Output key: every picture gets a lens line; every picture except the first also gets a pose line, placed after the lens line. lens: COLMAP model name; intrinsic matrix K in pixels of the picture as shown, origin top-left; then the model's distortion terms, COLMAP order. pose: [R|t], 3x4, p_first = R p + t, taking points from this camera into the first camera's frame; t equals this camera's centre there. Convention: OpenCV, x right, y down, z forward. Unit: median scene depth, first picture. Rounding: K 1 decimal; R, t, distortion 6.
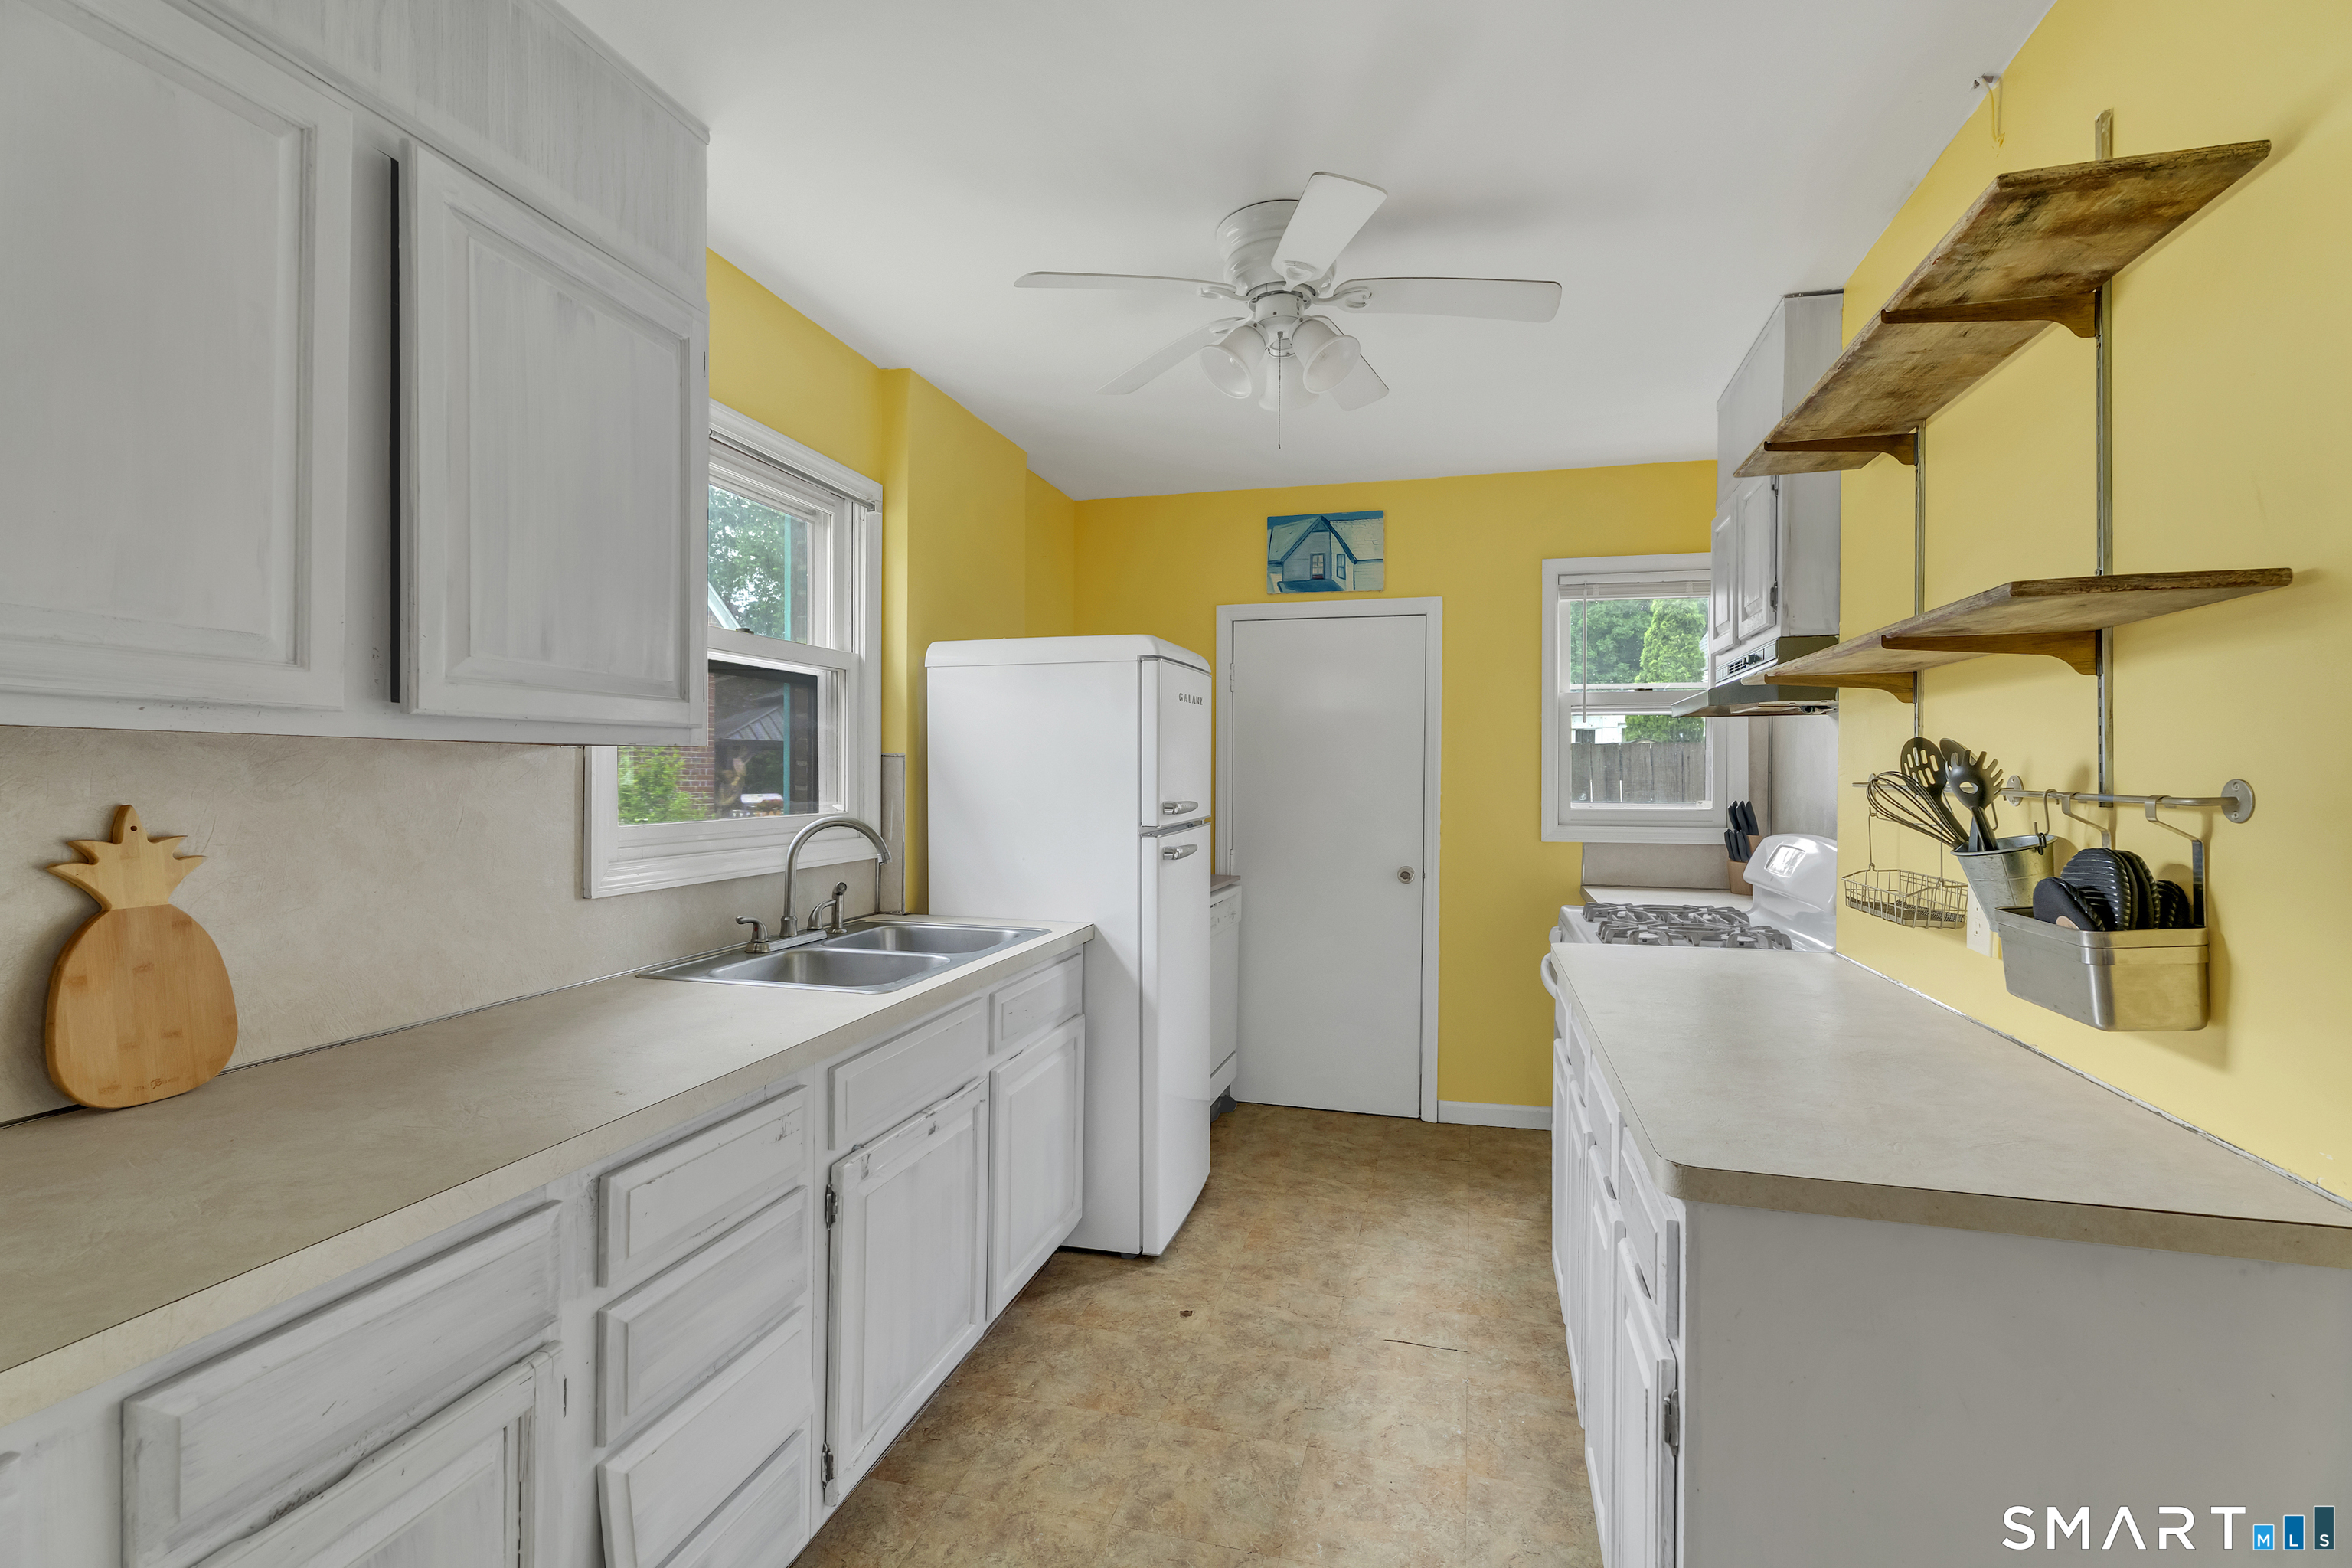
lens RADIAL K [[1043.1, 0, 1183.2], [0, 1043.1, 773.6], [0, 0, 1]] dist [-0.000749, -0.000329]
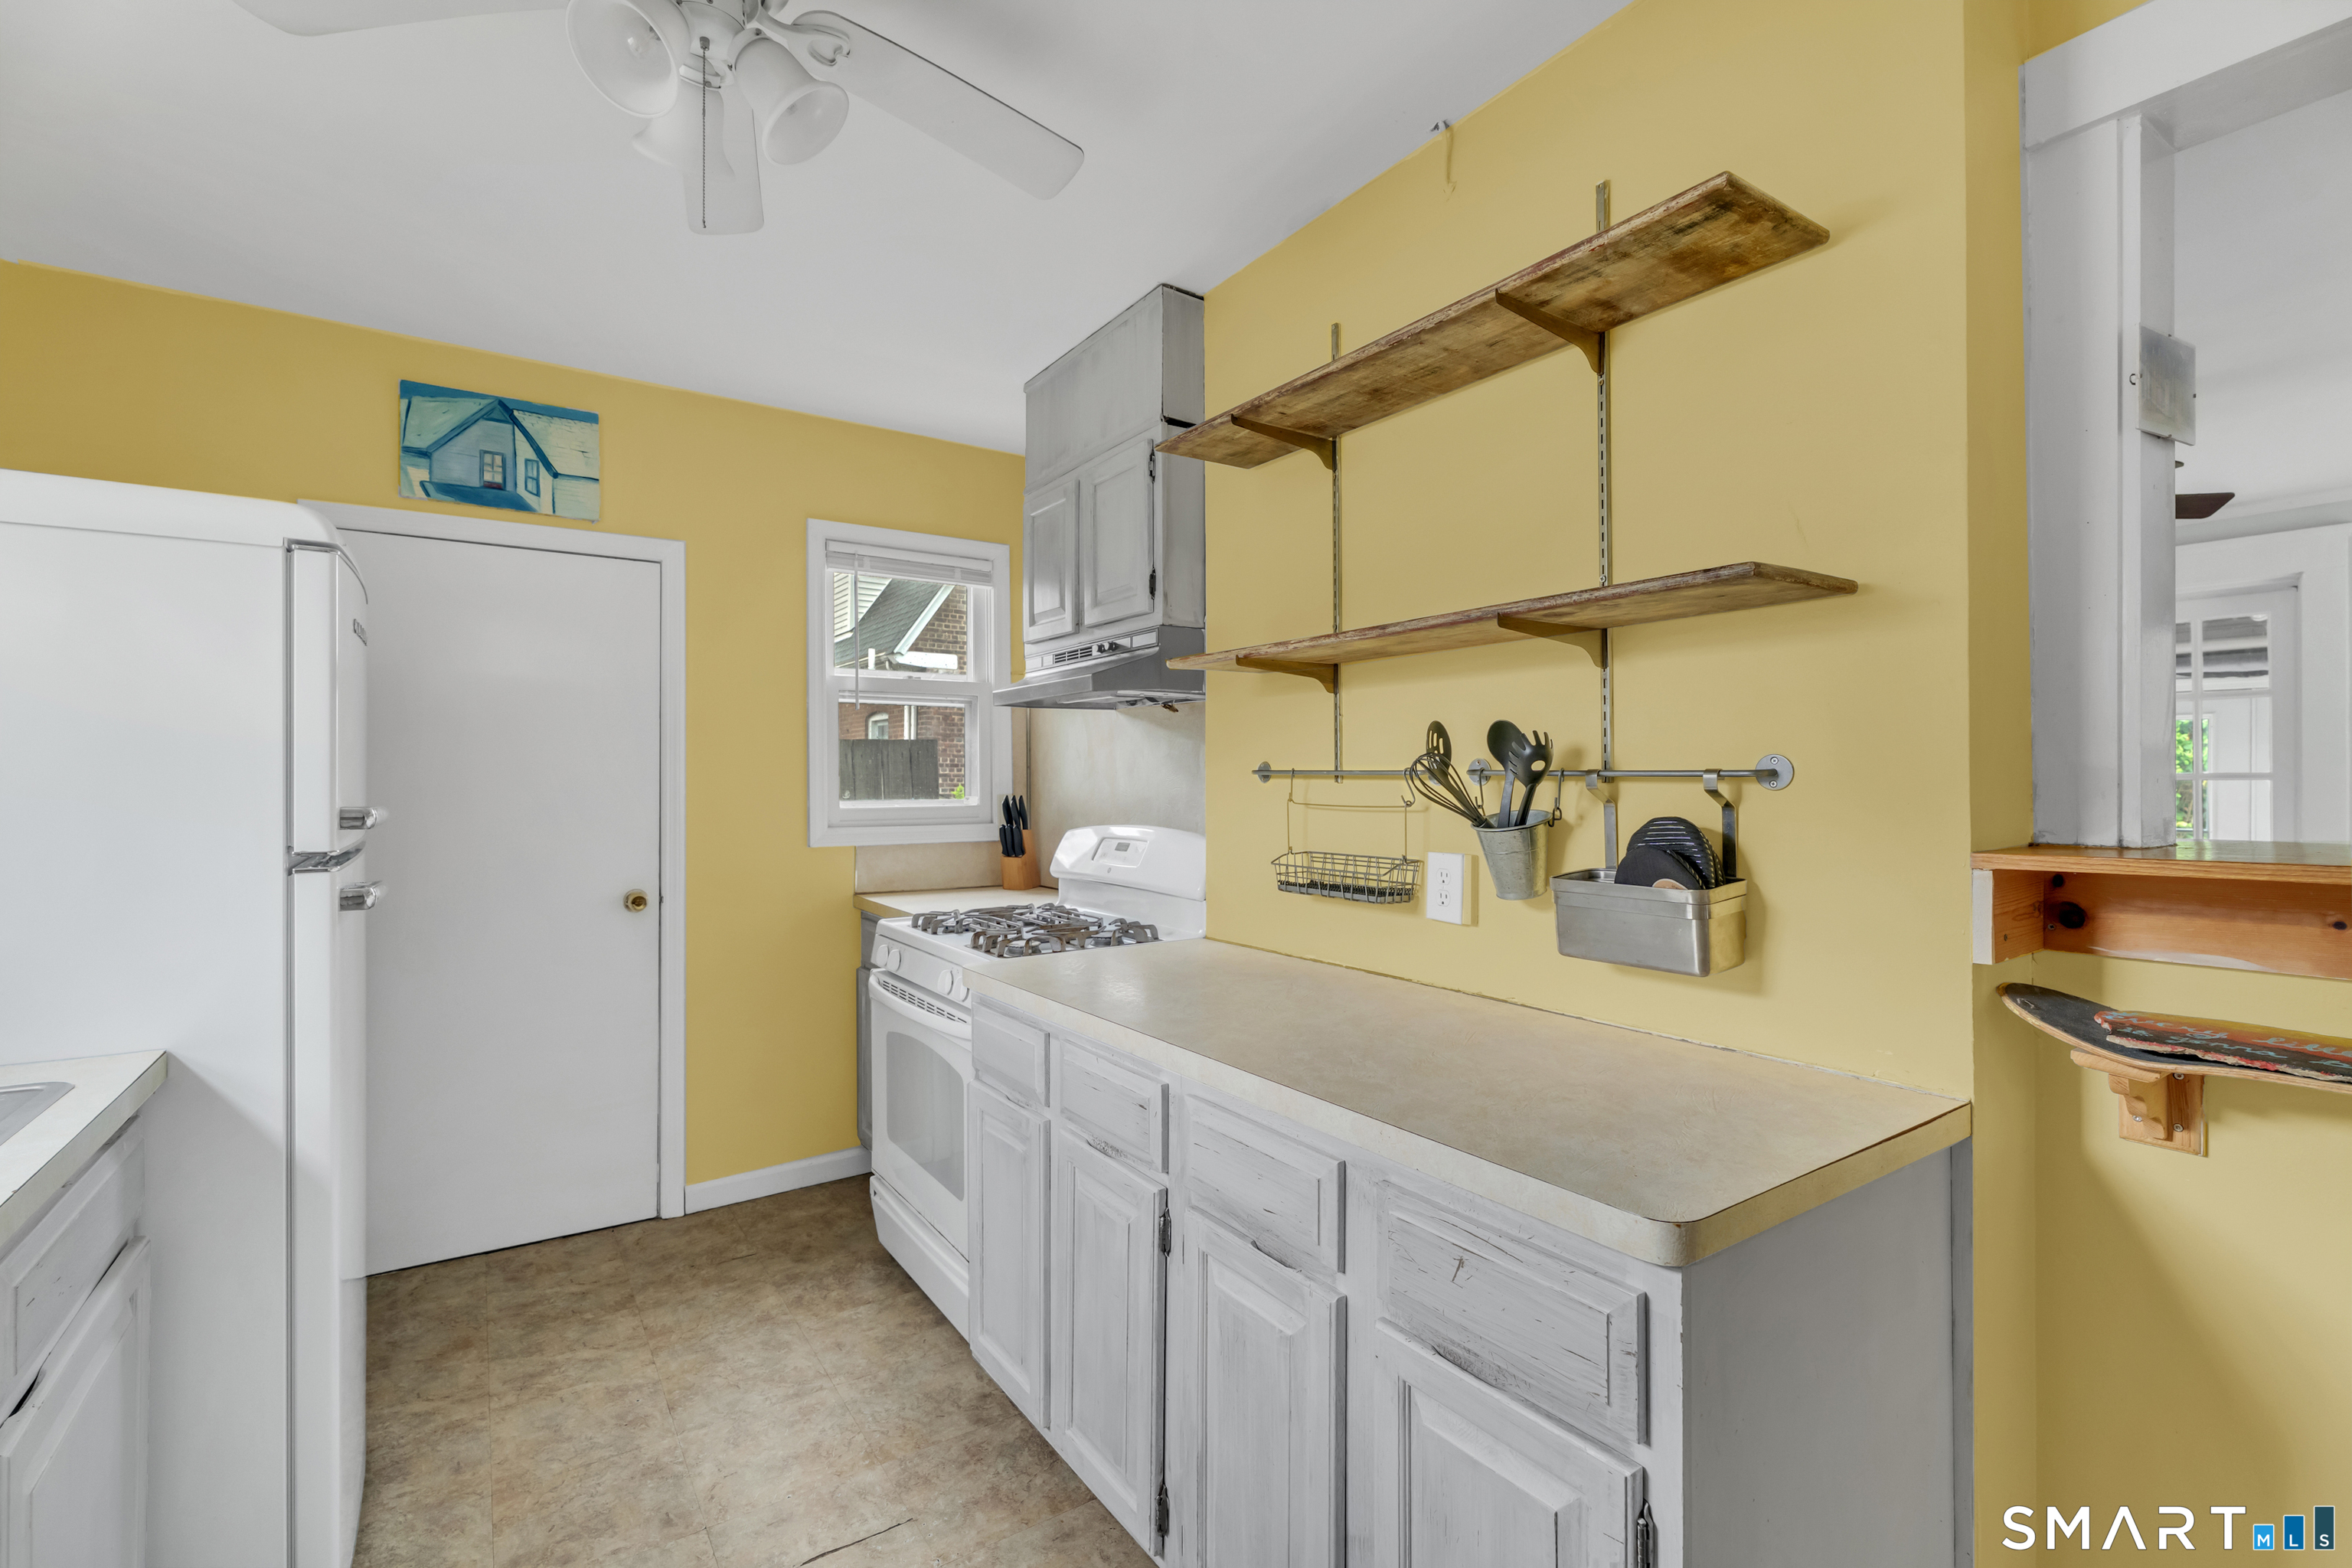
lens RADIAL K [[1043.1, 0, 1183.2], [0, 1043.1, 773.6], [0, 0, 1]] dist [-0.000749, -0.000329]
pose [[0.653580, 0.000475, 0.756858, -0.128293], [0.003345, 0.999988, -0.003516, 0.010858], [-0.756850, 0.004830, 0.653570, 0.259700]]
